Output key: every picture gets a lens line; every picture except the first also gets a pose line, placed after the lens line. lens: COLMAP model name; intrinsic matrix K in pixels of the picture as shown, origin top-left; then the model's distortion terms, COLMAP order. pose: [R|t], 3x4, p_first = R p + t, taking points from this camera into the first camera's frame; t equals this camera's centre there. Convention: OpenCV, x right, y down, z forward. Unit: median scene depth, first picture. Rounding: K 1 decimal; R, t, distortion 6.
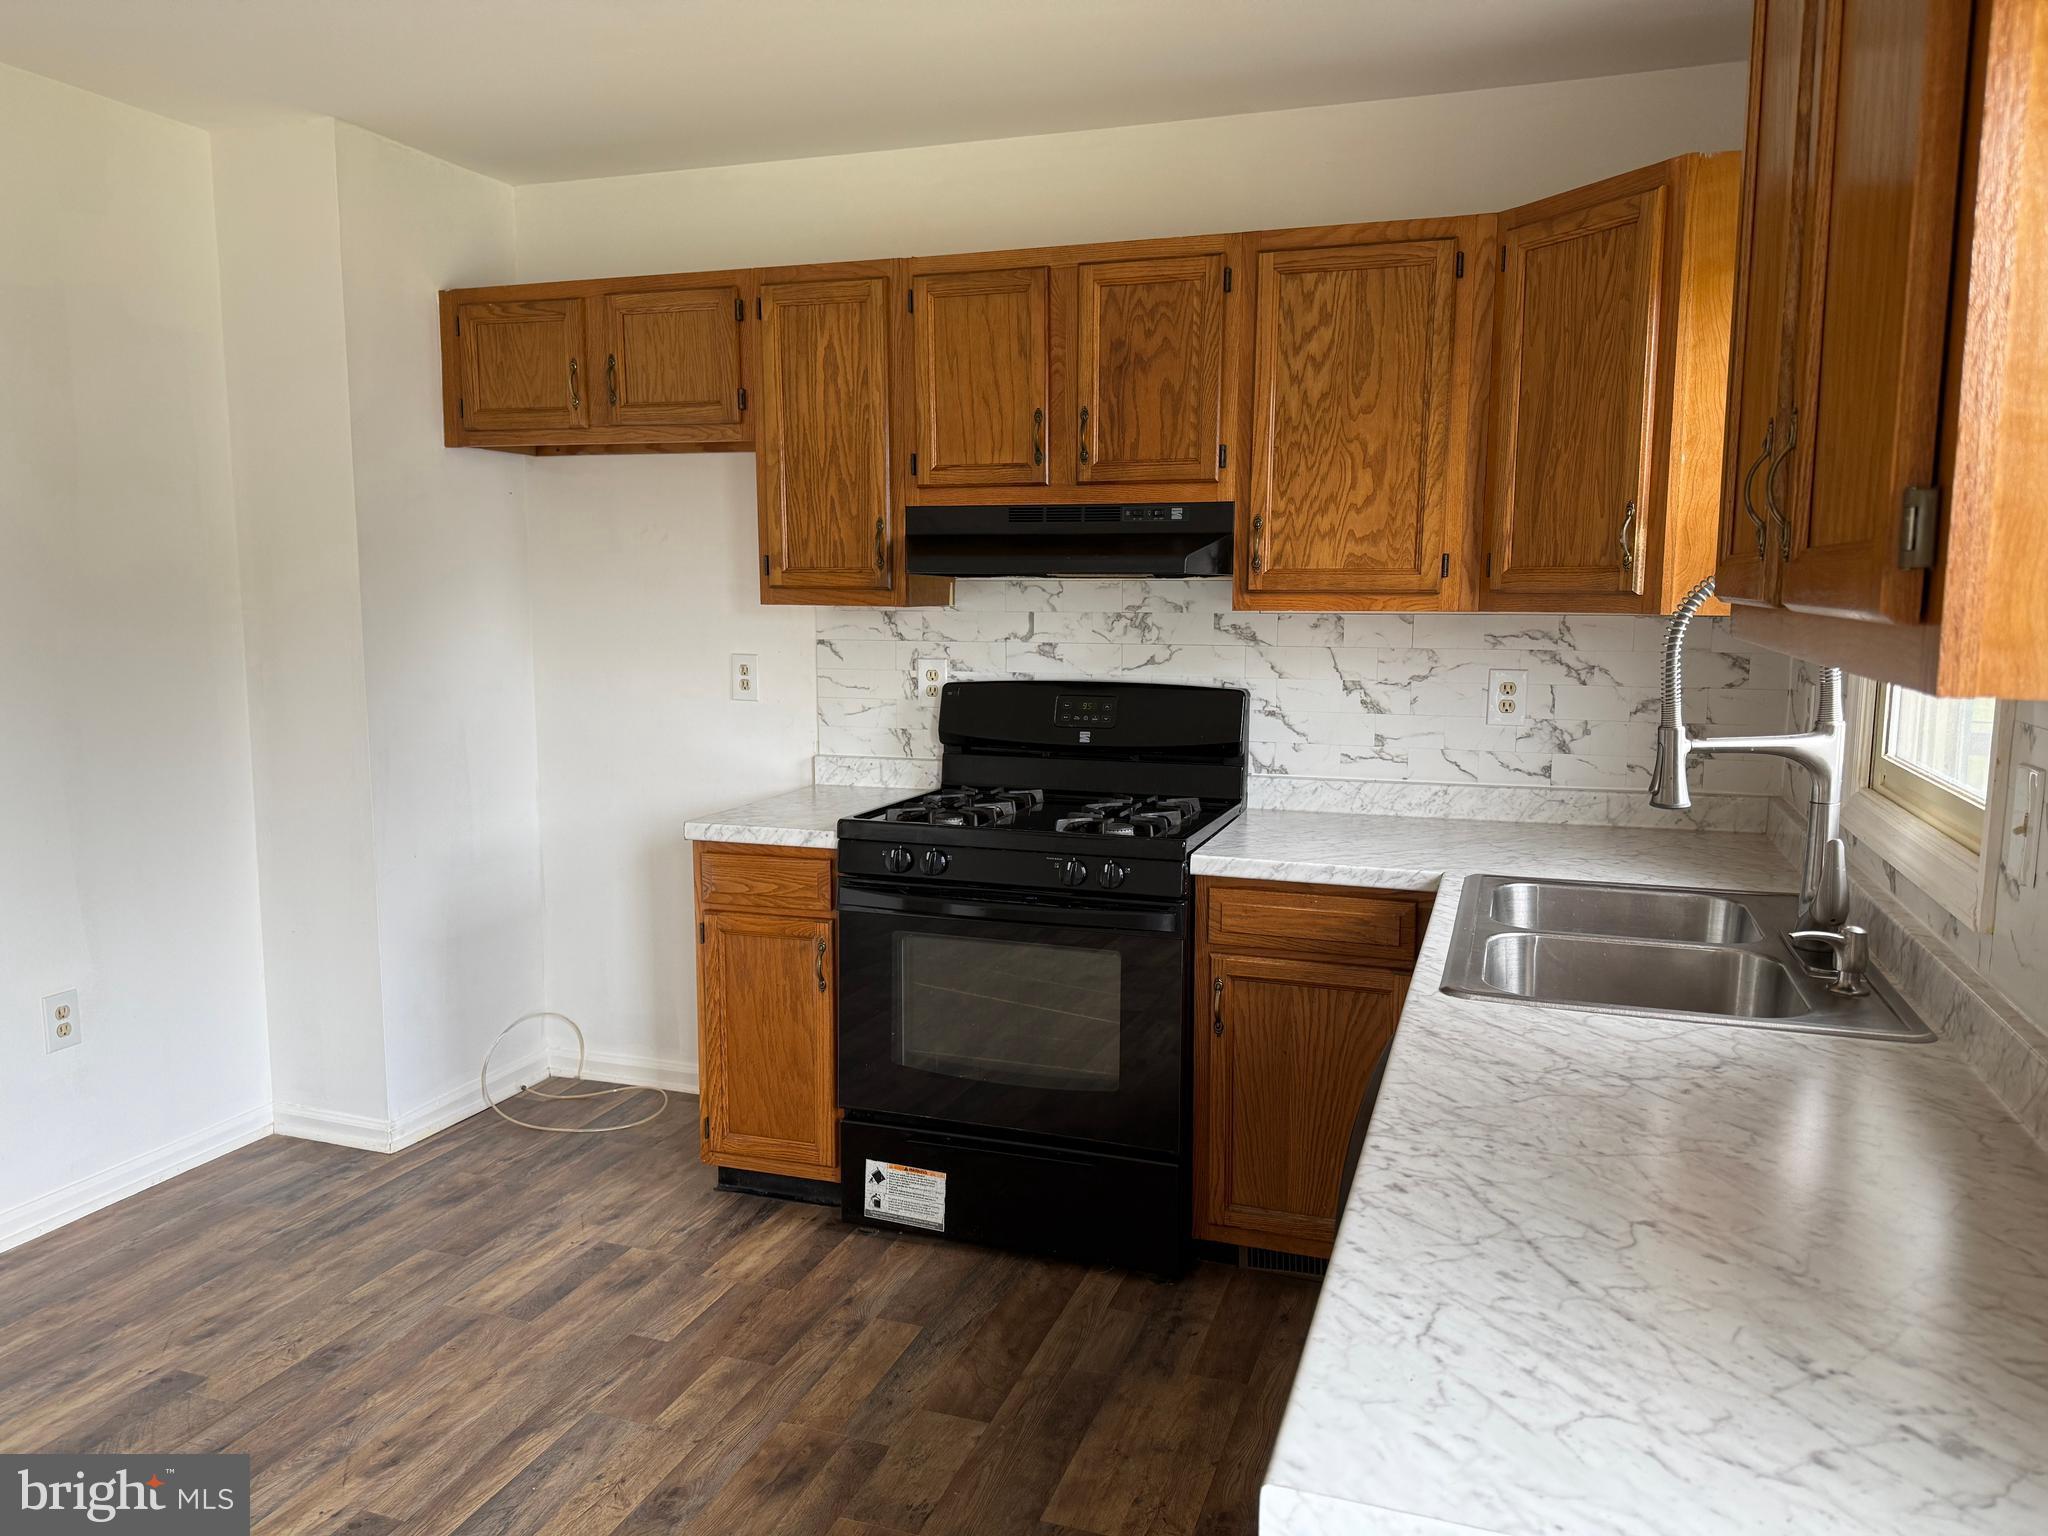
lens RADIAL K [[1455.8, 0, 1017.0], [0, 1455.8, 765.0], [0, 0, 1]] dist [0.075943, -0.094131]
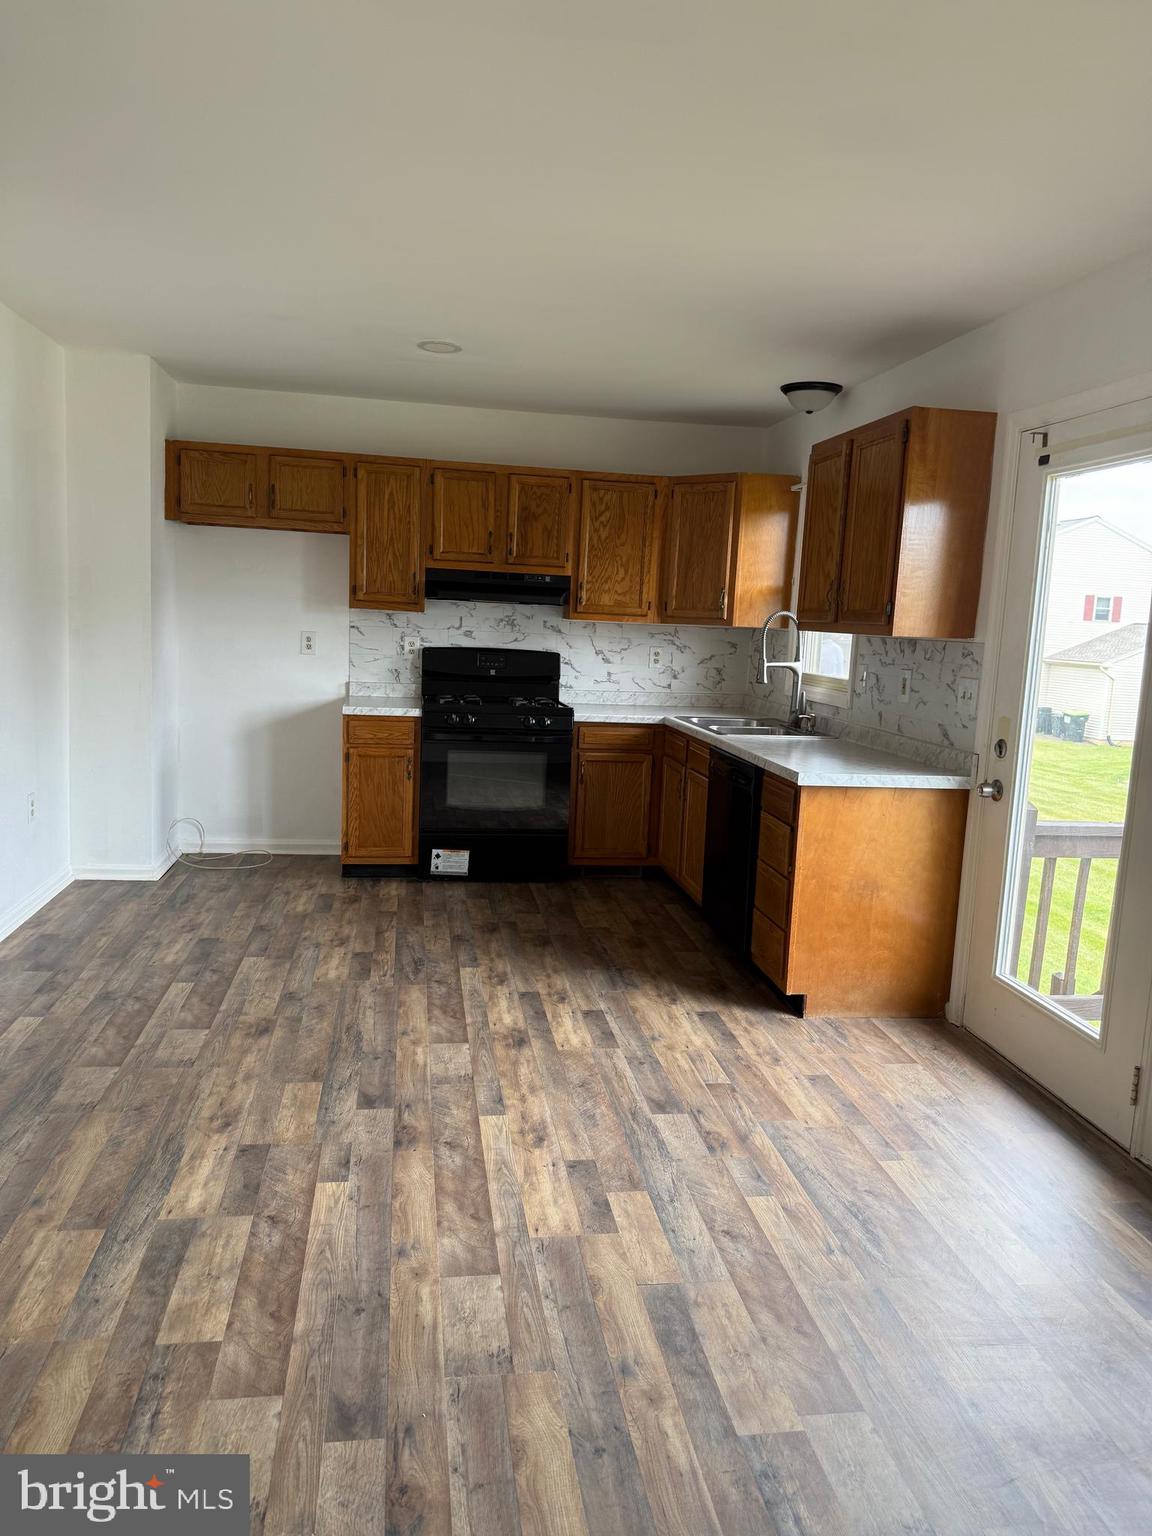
lens RADIAL K [[1091.8, 0, 580.3], [0, 1091.8, 766.7], [0, 0, 1]] dist [0.075943, -0.094131]
pose [[0.878044, -0.027910, 0.477766, -0.715586], [0.016151, 0.999457, 0.028703, 0.089657], [-0.478308, -0.017486, 0.878018, -0.635694]]
